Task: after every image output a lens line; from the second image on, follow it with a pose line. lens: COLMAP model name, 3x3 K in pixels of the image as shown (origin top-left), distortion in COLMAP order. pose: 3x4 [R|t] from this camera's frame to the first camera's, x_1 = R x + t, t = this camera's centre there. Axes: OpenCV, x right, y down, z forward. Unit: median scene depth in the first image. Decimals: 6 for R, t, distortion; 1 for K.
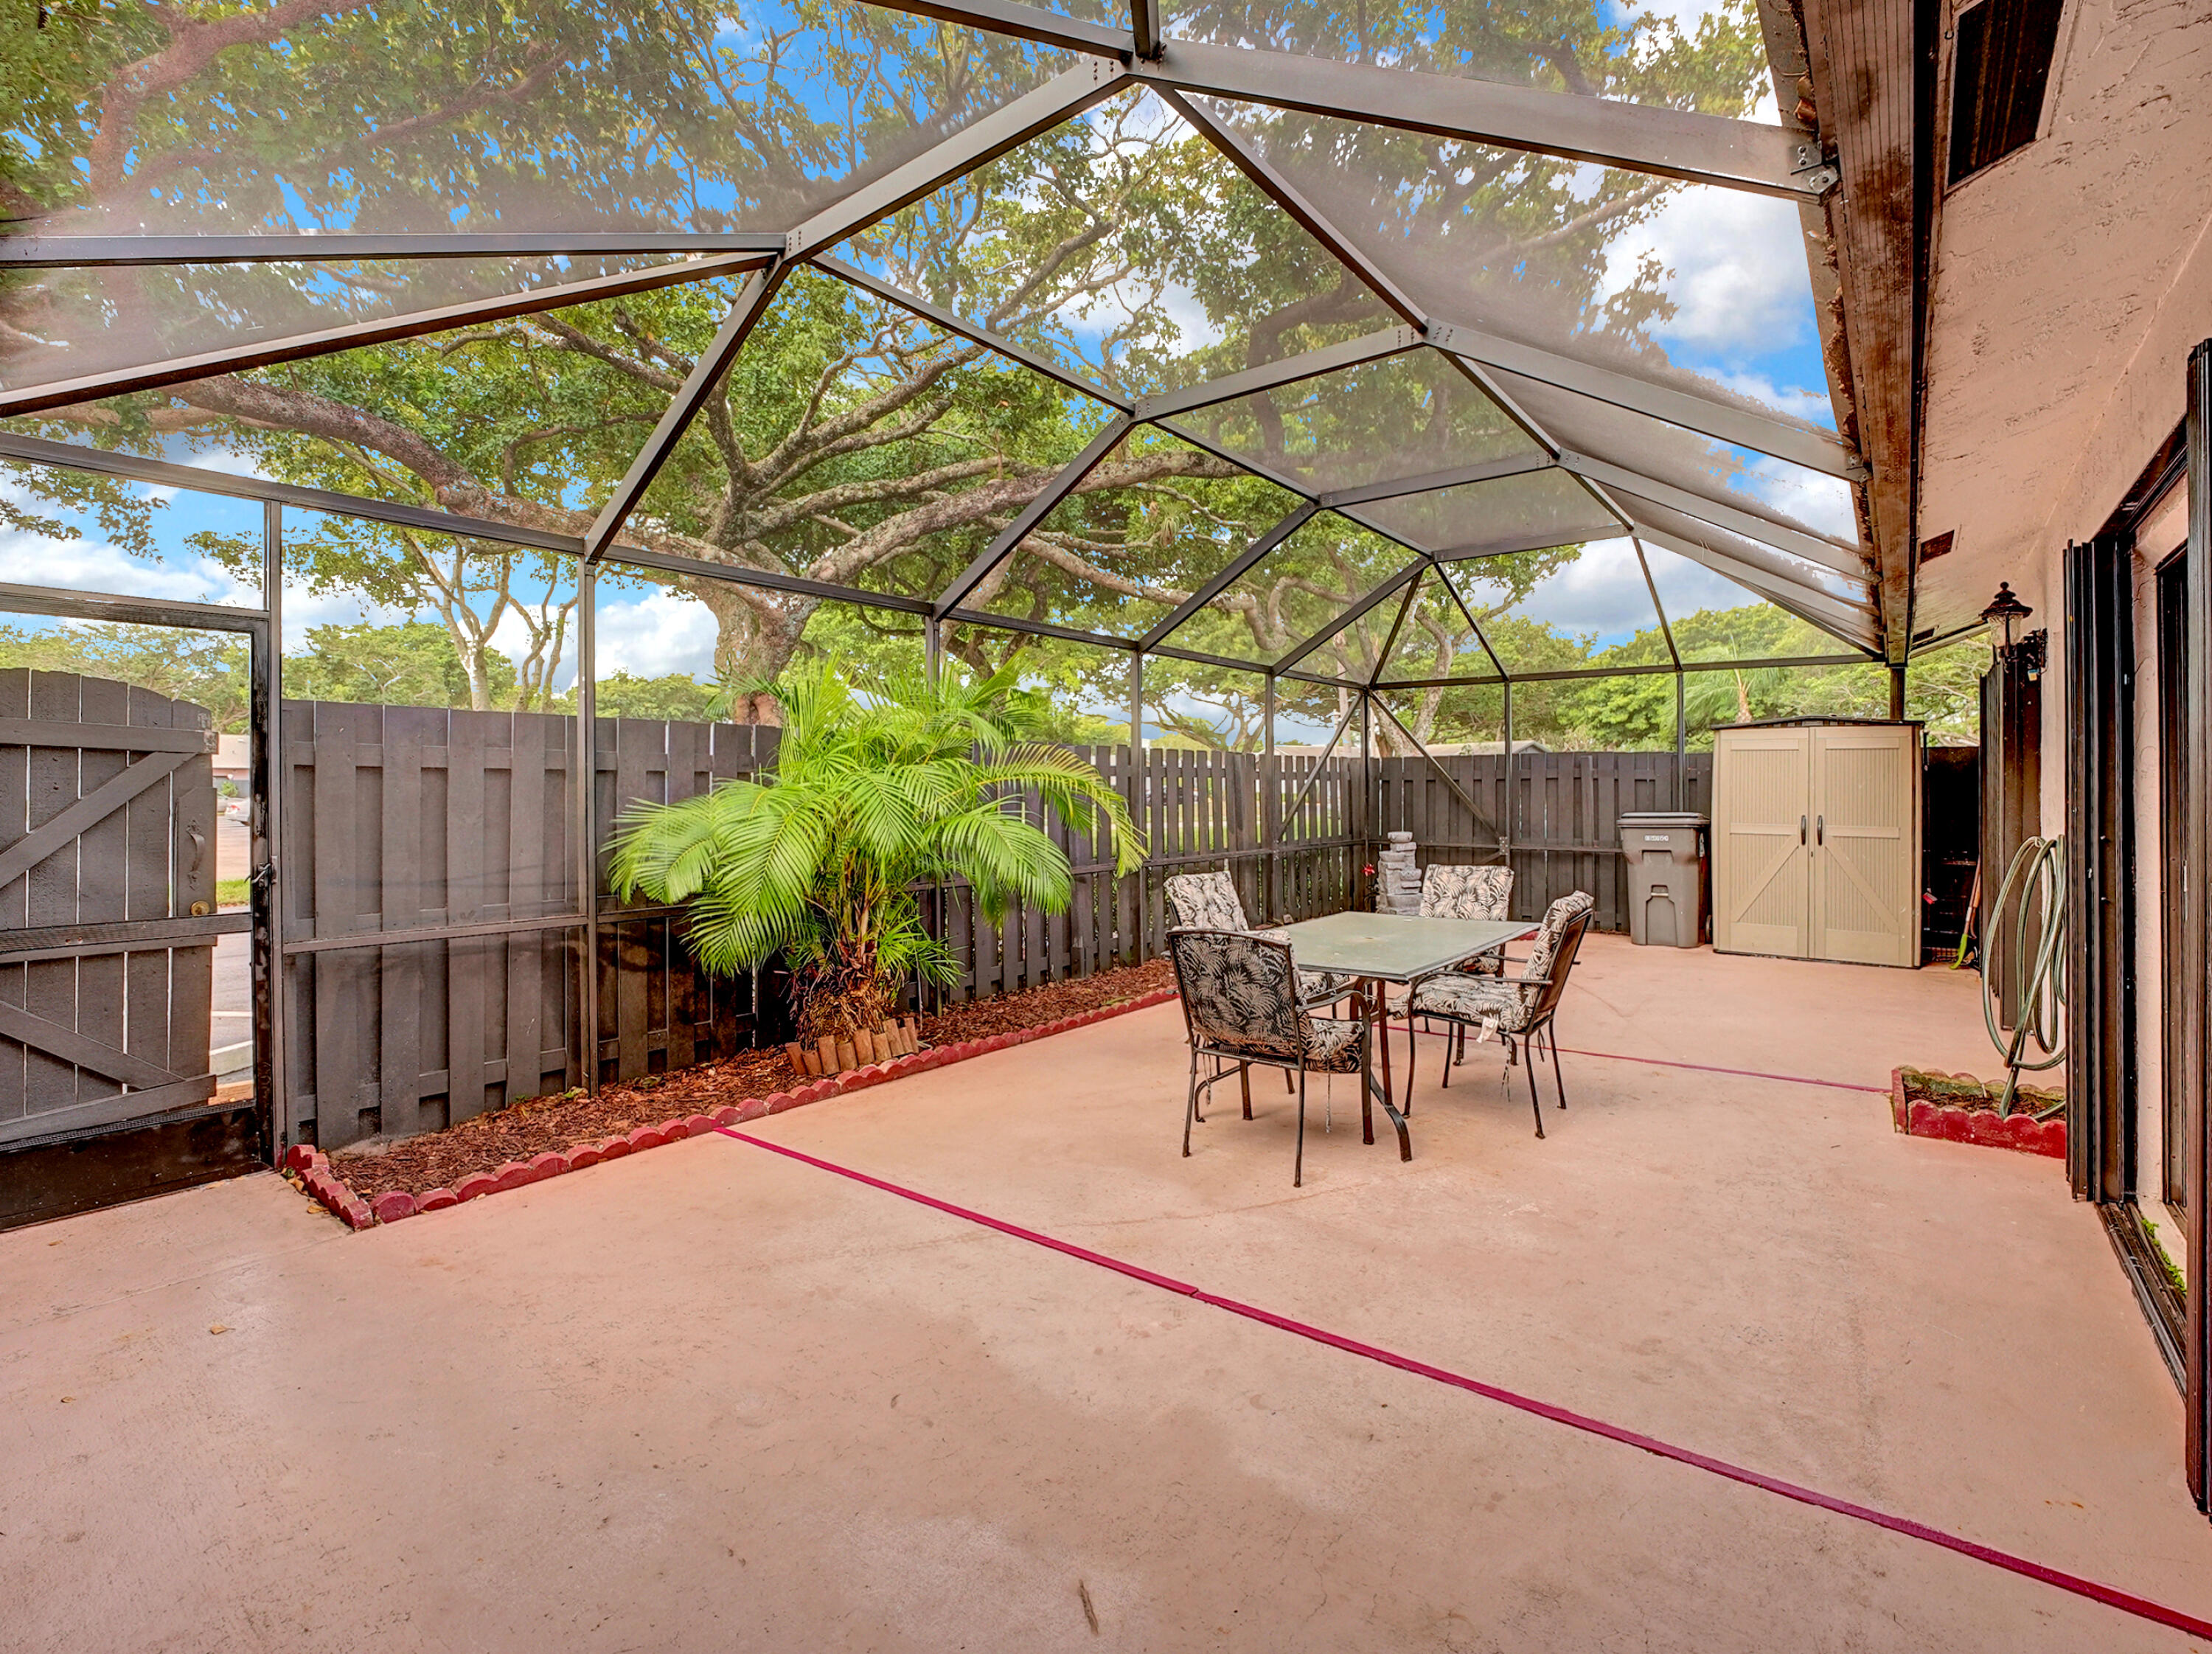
lens RADIAL K [[1033.1, 0, 1106.0], [0, 1033.1, 827.0], [0, 0, 1]] dist [-0.030064, 0.000736]
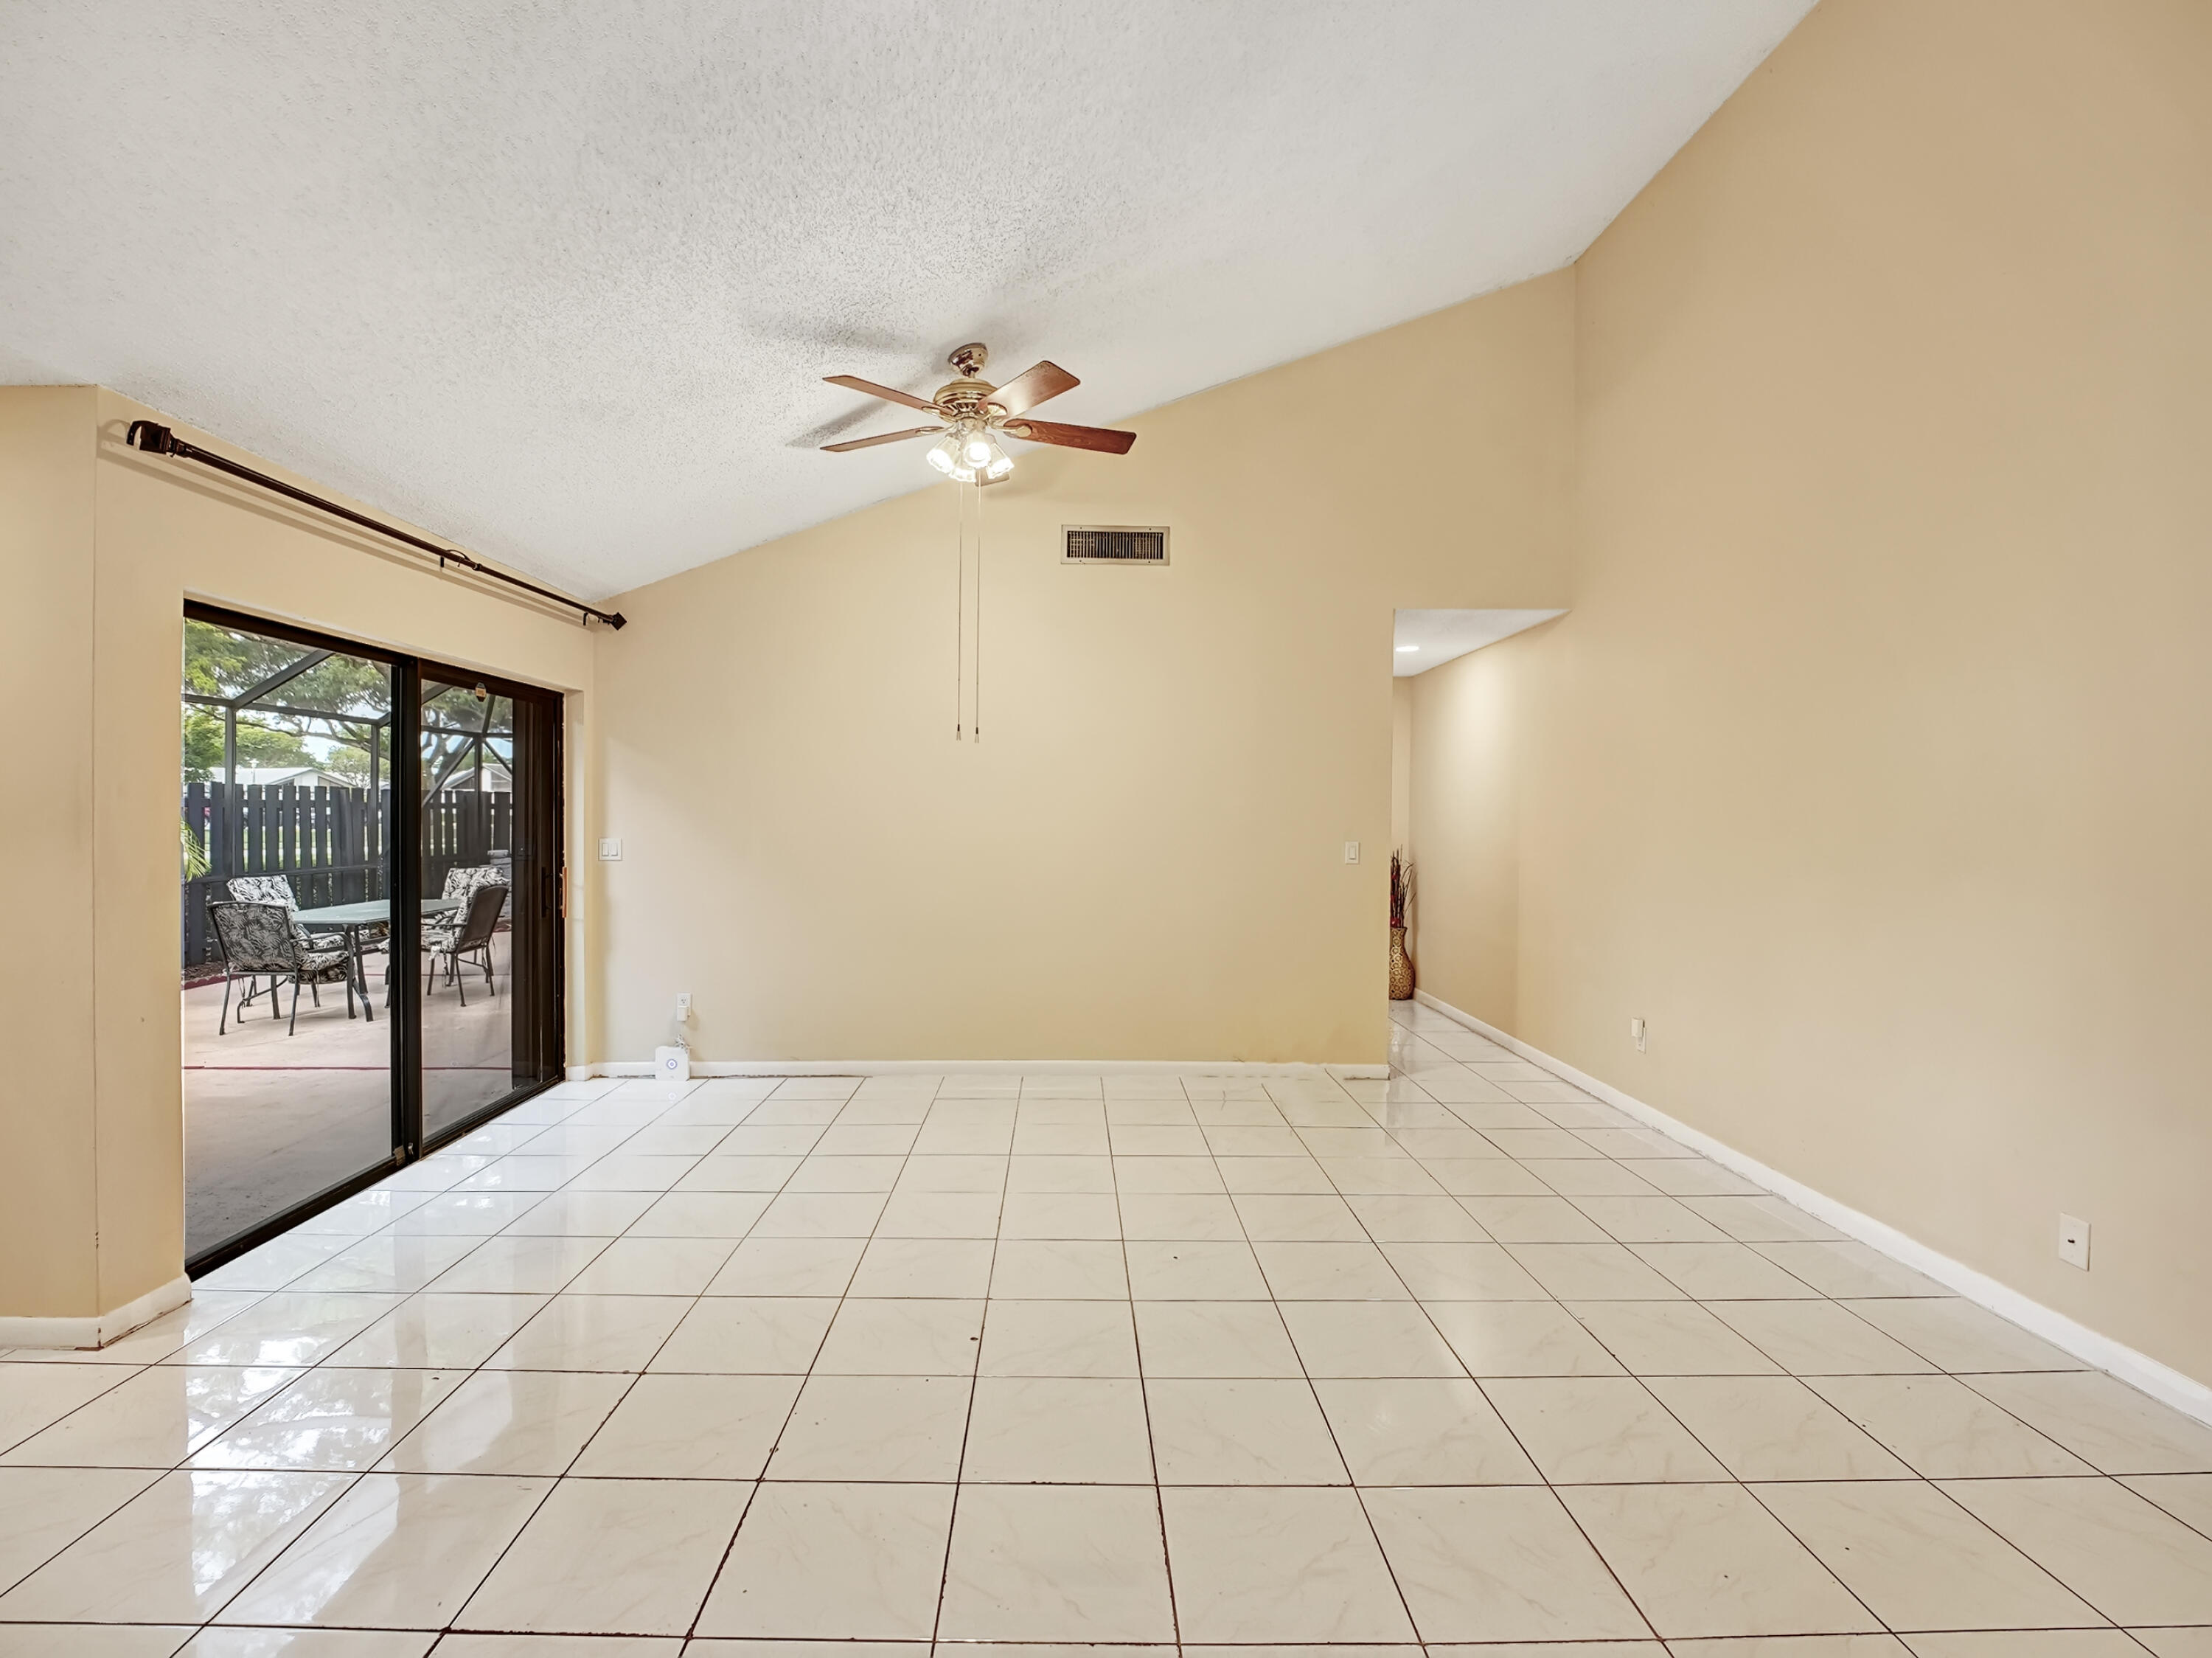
lens RADIAL K [[1033.2, 0, 1106.0], [0, 1033.2, 829.0], [0, 0, 1]] dist [-0.030064, 0.000736]
pose [[0.773419, -0.003735, 0.633884, 0.143812], [0.014757, 0.999818, -0.012115, 0.014445], [-0.633723, 0.018724, 0.773333, -1.208457]]
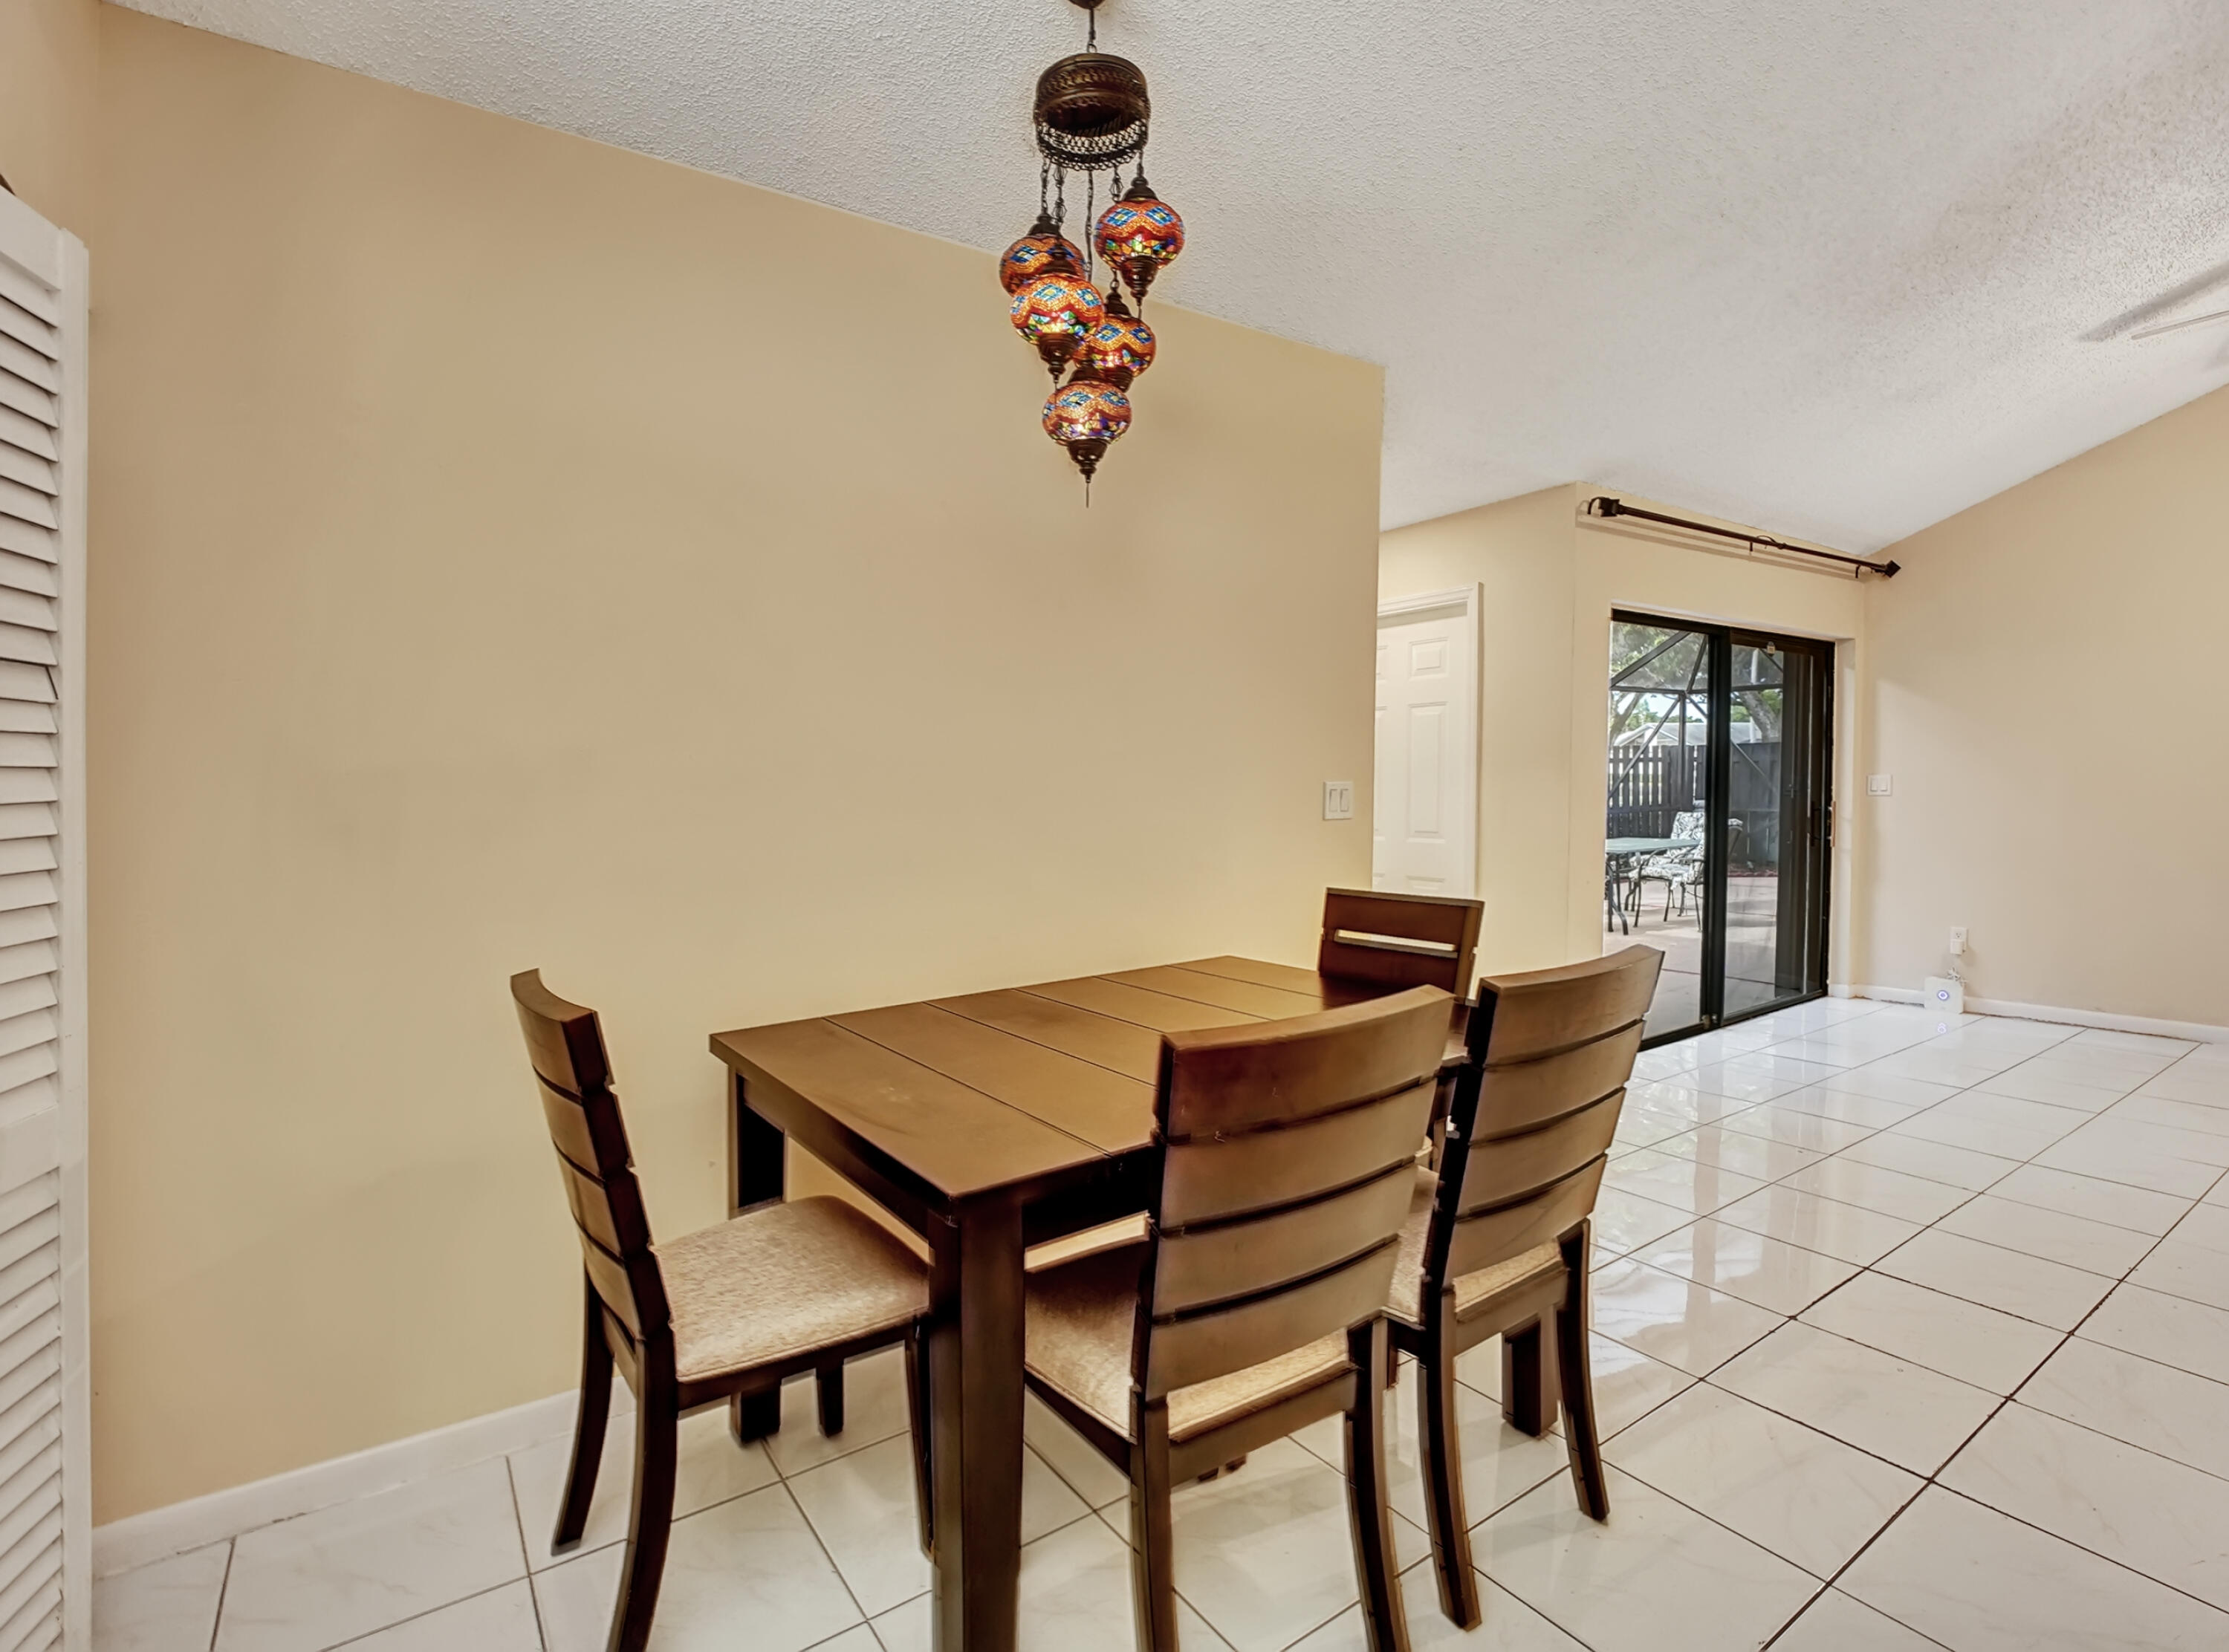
lens RADIAL K [[1068.4, 0, 1119.4], [0, 1068.4, 812.8], [0, 0, 1]] dist [-0.021865, -0.001076]
pose [[0.948067, -0.001492, -0.318067, -0.021161], [0.002206, 0.999996, 0.001884, 0.045186], [0.318063, -0.002488, 0.948066, -1.456325]]
